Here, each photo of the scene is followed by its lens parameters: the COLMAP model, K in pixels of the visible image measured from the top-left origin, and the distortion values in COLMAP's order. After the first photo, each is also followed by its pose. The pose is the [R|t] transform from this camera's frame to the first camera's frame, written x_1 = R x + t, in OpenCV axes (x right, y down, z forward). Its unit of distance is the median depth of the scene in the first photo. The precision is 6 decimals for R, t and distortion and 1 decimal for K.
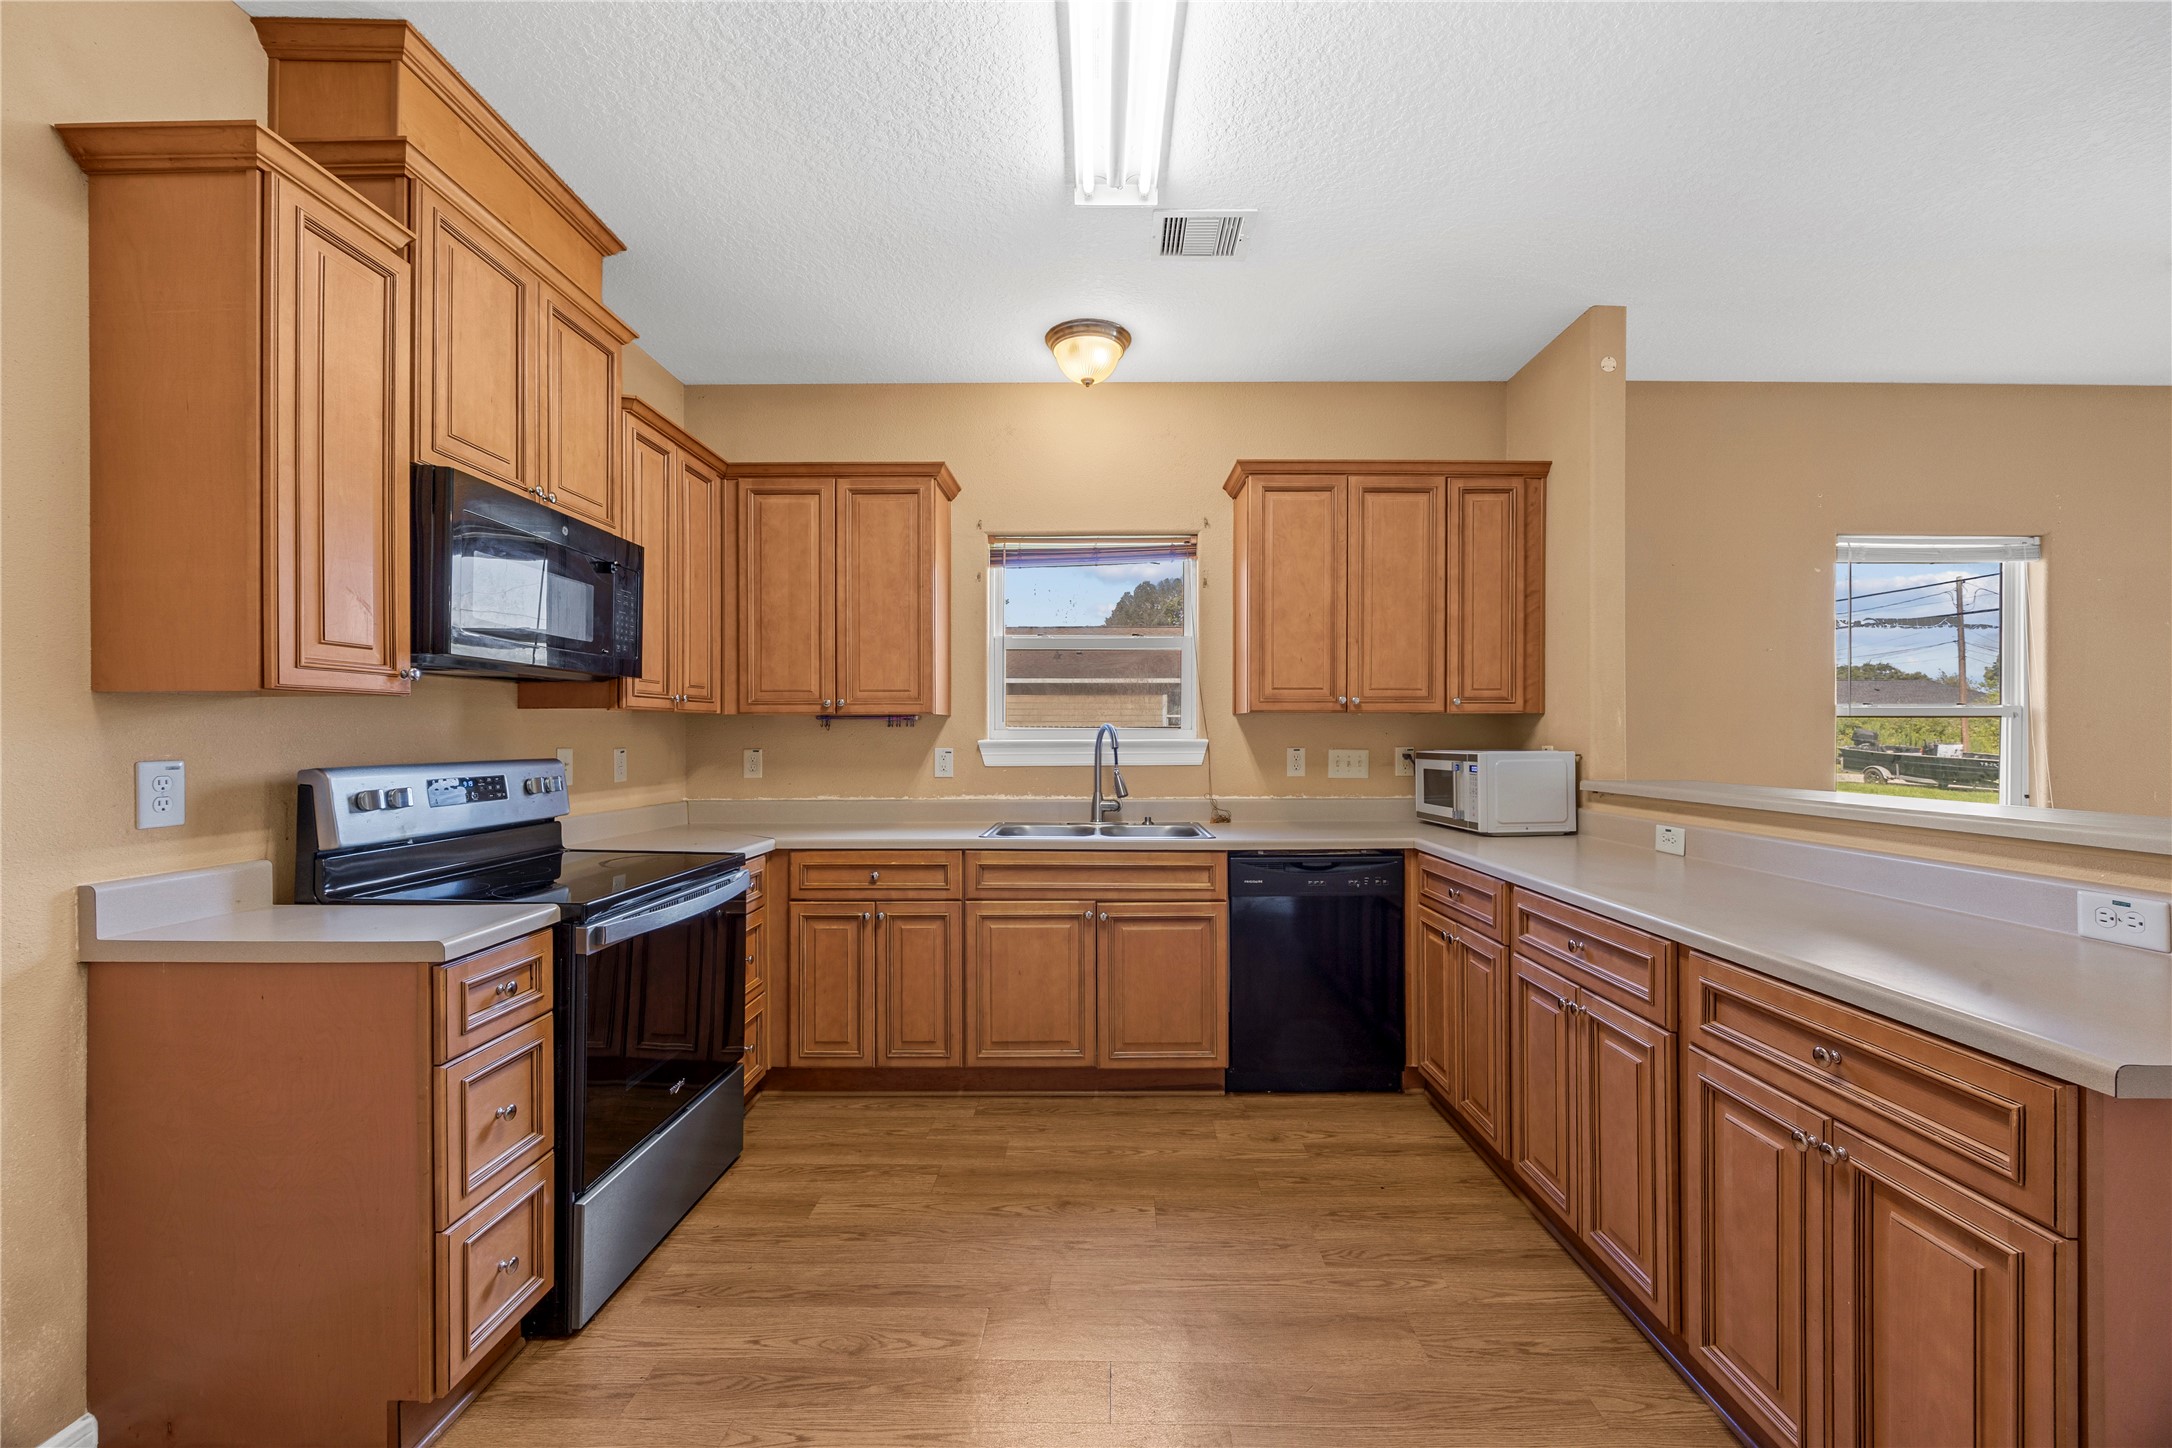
lens RADIAL K [[836.1, 0, 1101.8], [0, 836.1, 737.5], [0, 0, 1]] dist [-0.005895, 0.000872]
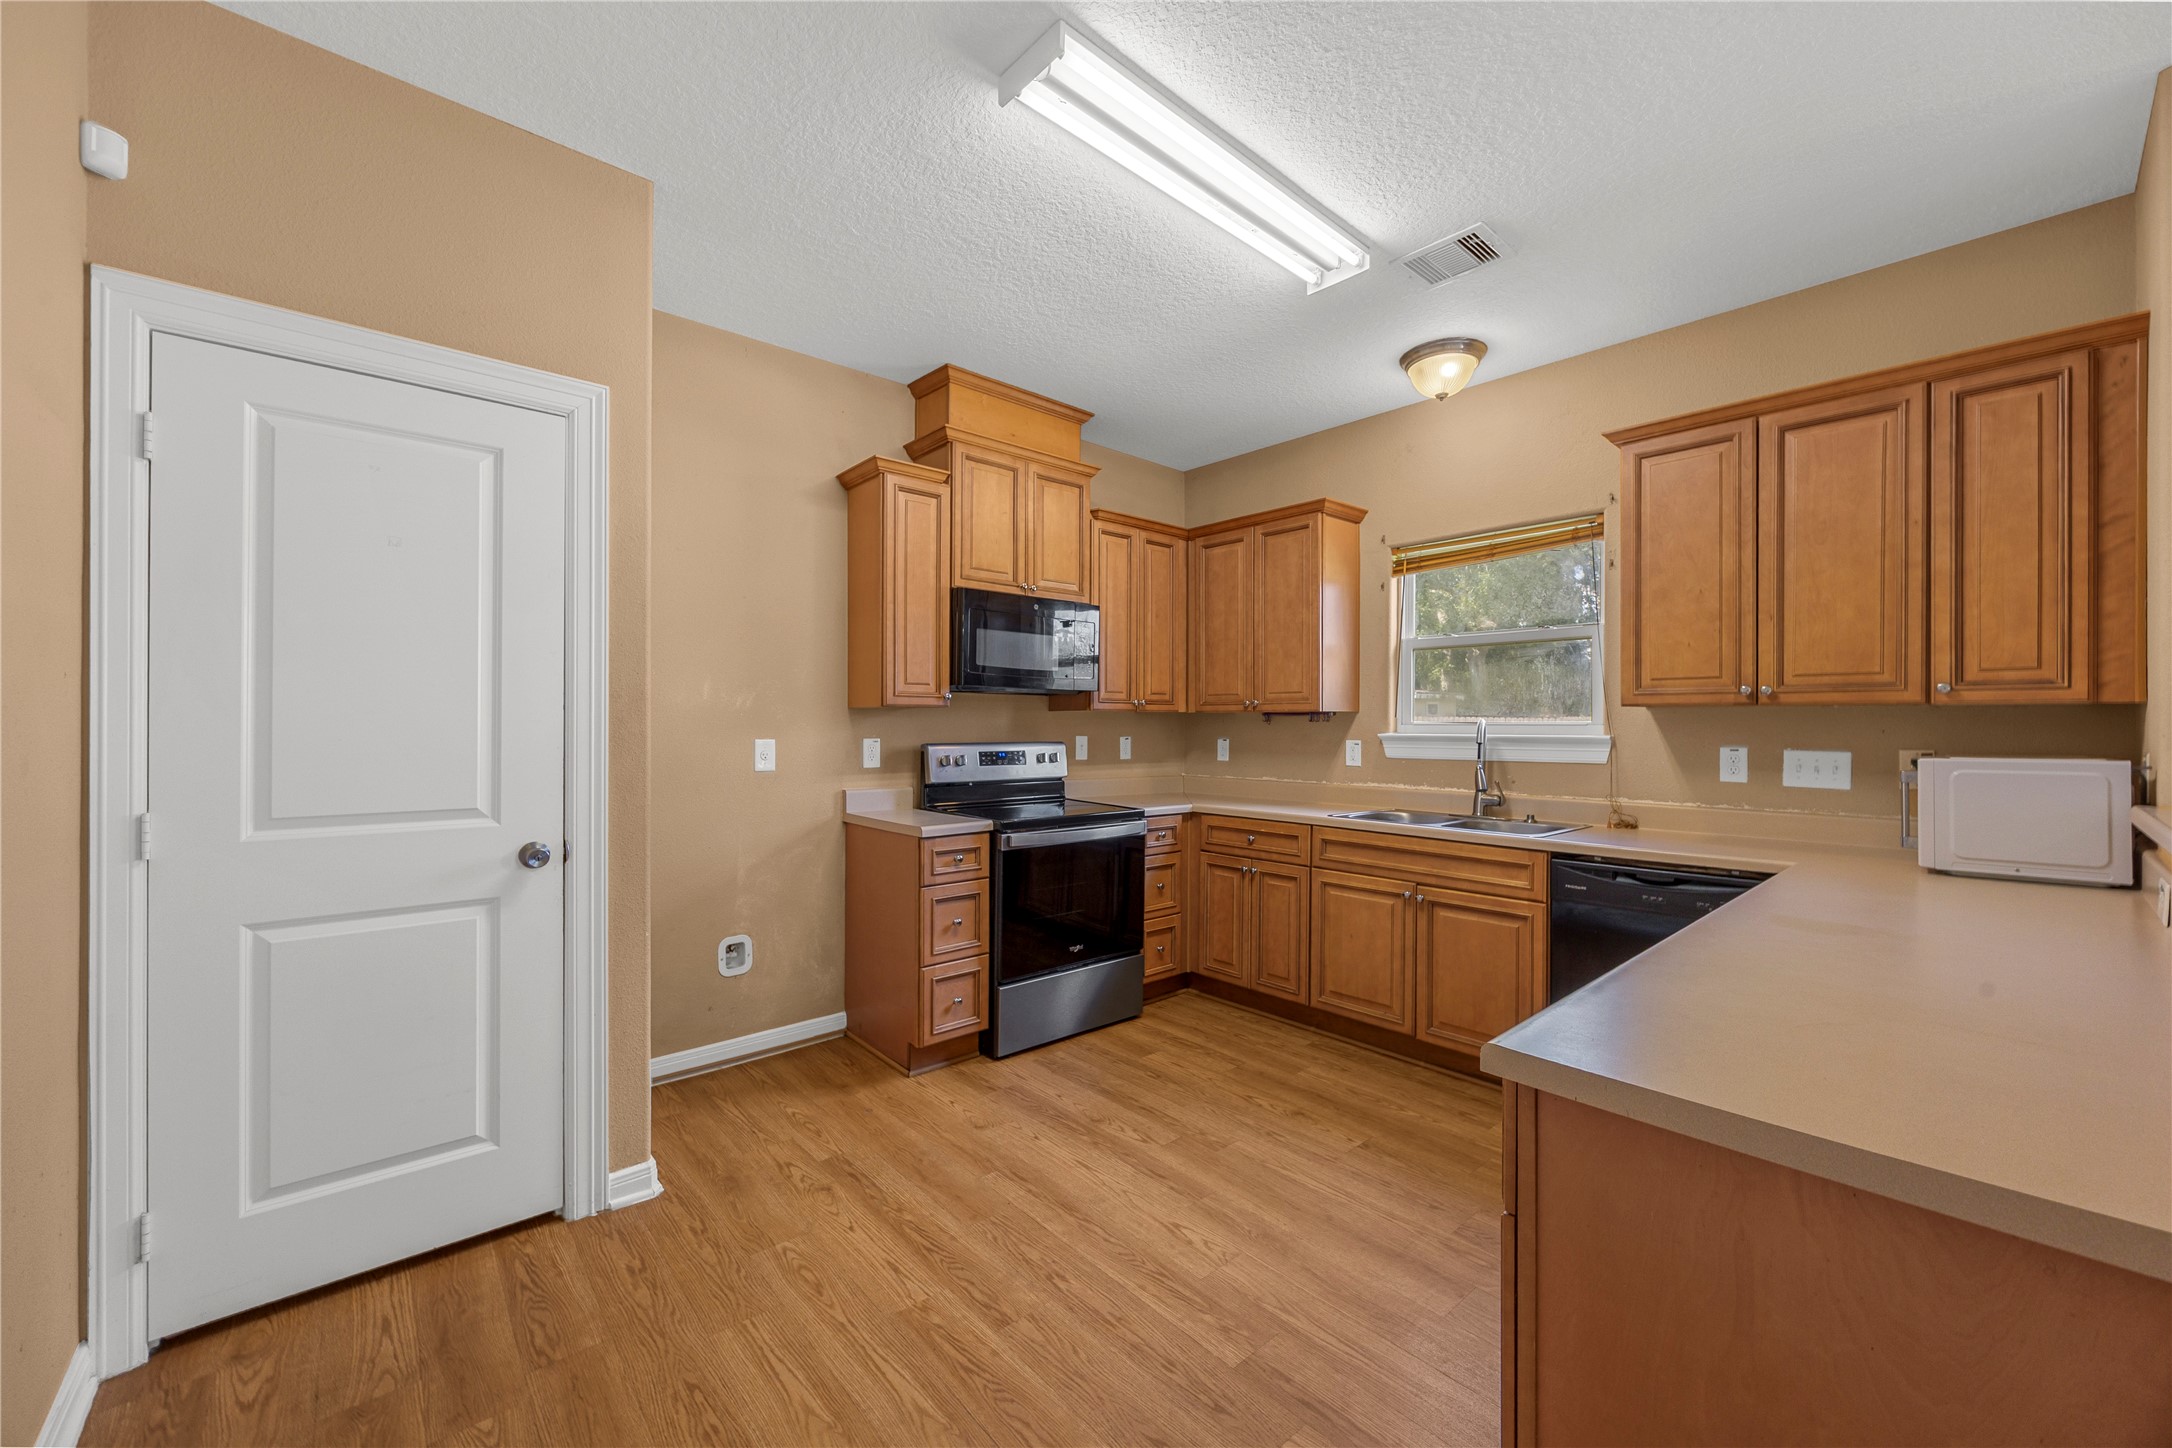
lens RADIAL K [[836.1, 0, 1087.0], [0, 836.1, 728.3], [0, 0, 1]] dist [-0.005895, 0.000872]
pose [[0.665842, 0.007169, -0.746058, 0.514142], [-0.007623, 0.999967, 0.002805, -0.005206], [0.746053, 0.003819, 0.665875, -0.038841]]
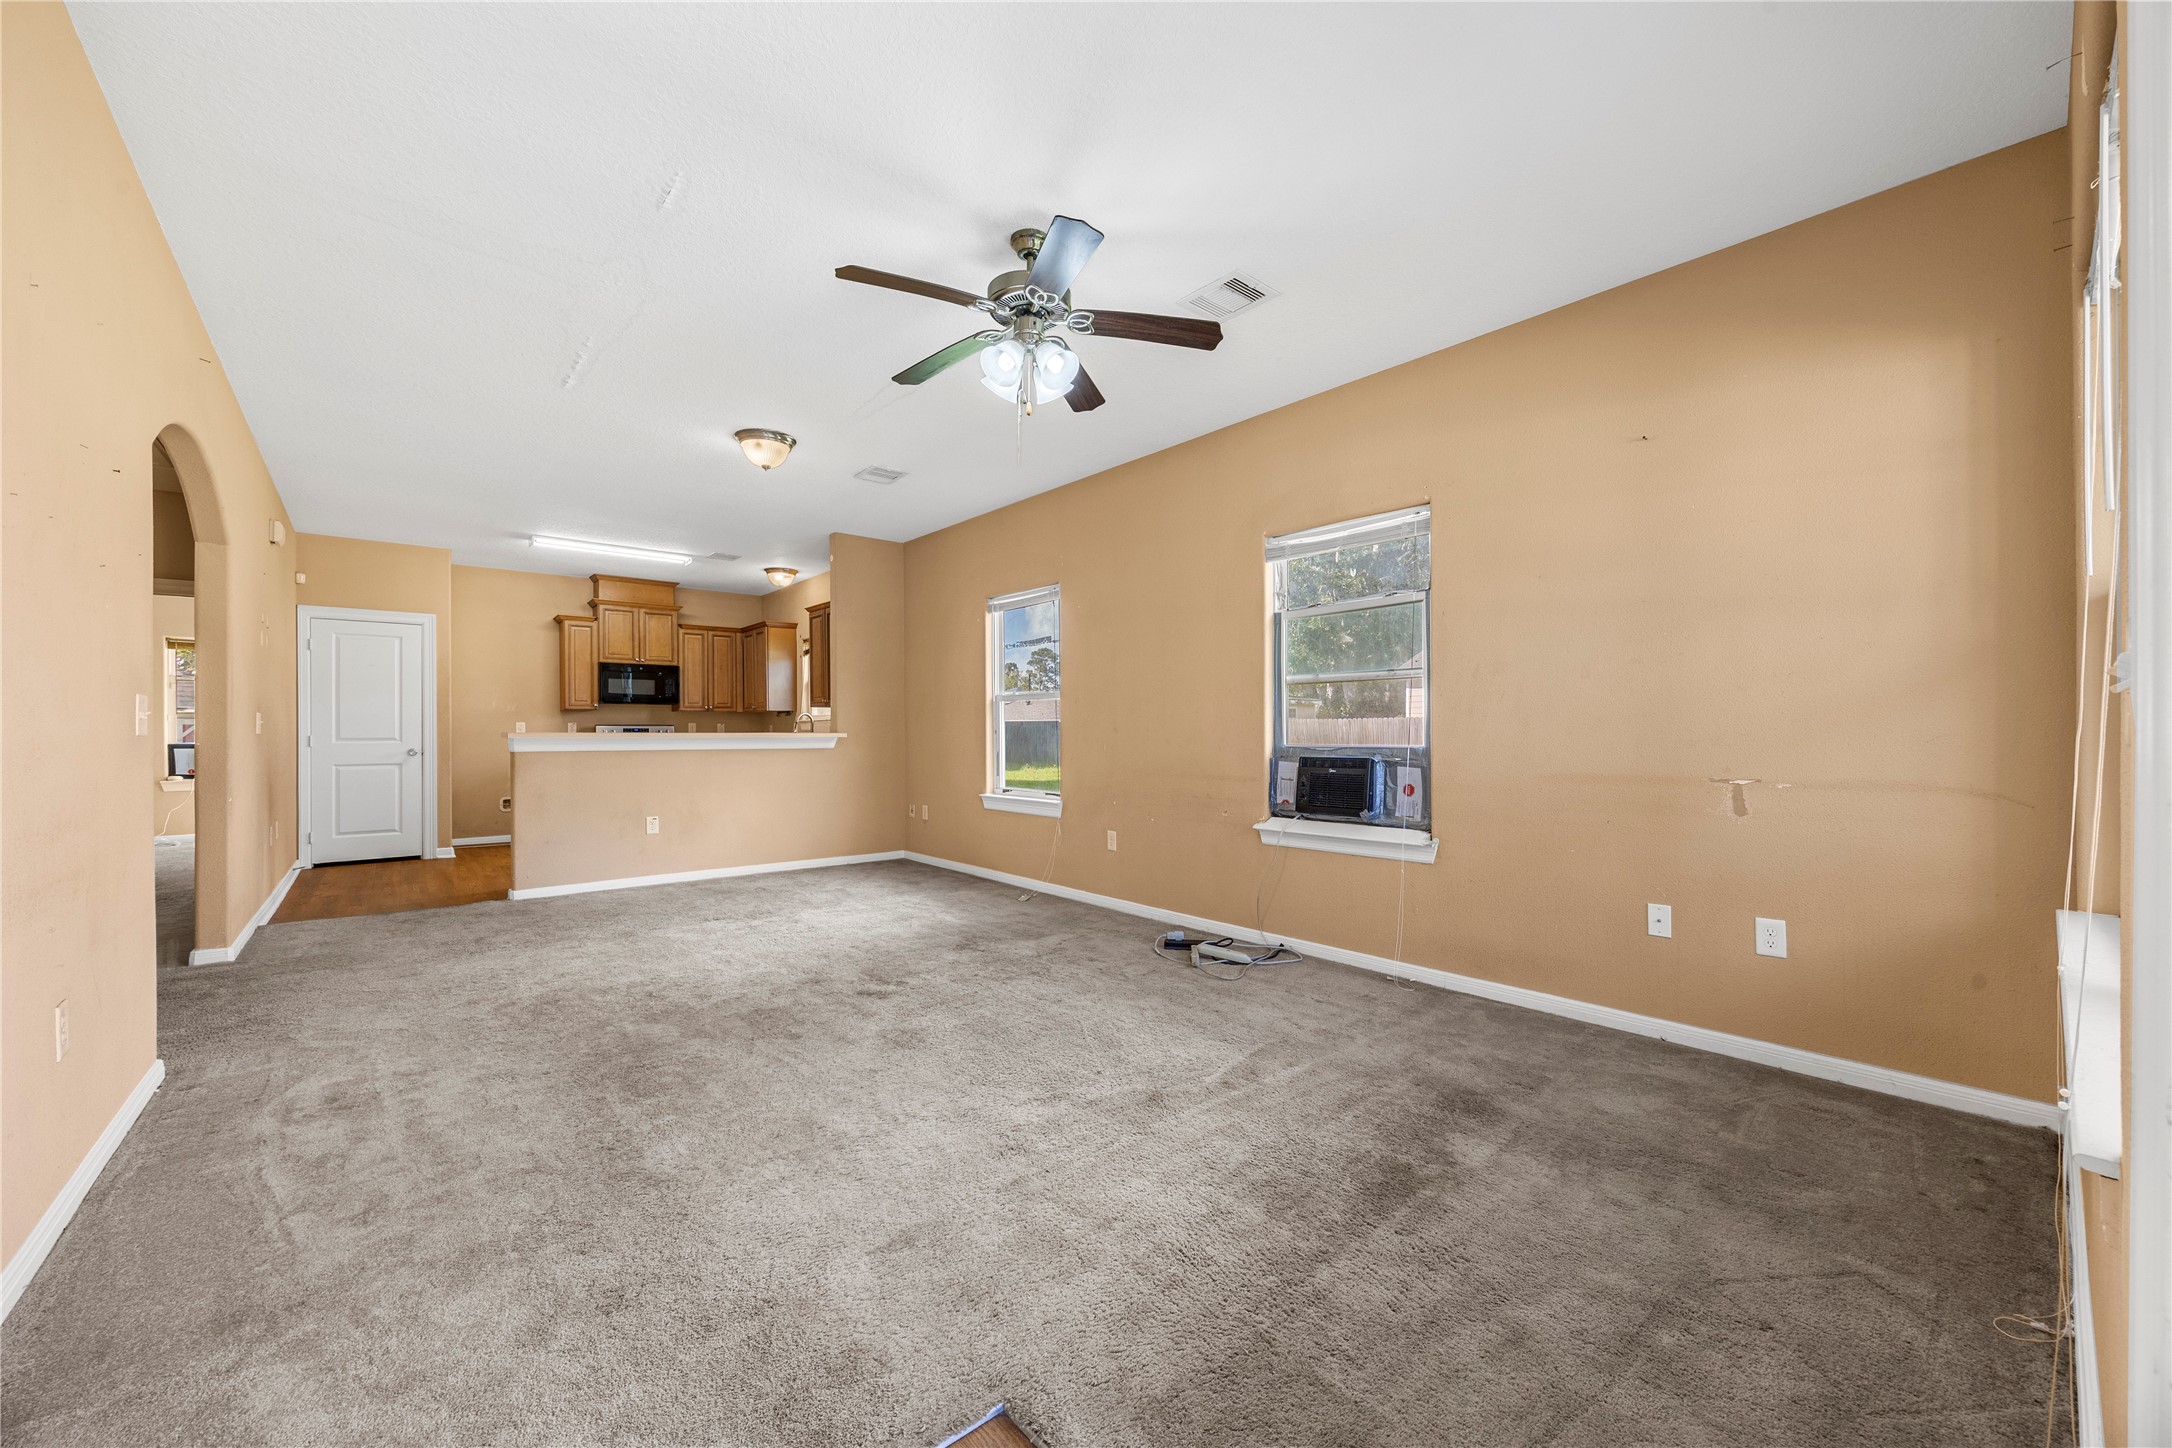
lens RADIAL K [[836.1, 0, 1088.6], [0, 836.1, 733.1], [0, 0, 1]] dist [-0.005895, 0.000872]
pose [[0.642689, 0.000439, -0.766127, 2.919576], [0.001037, 0.999998, 0.001444, 0.051055], [0.766126, -0.001722, 0.642688, 0.033724]]
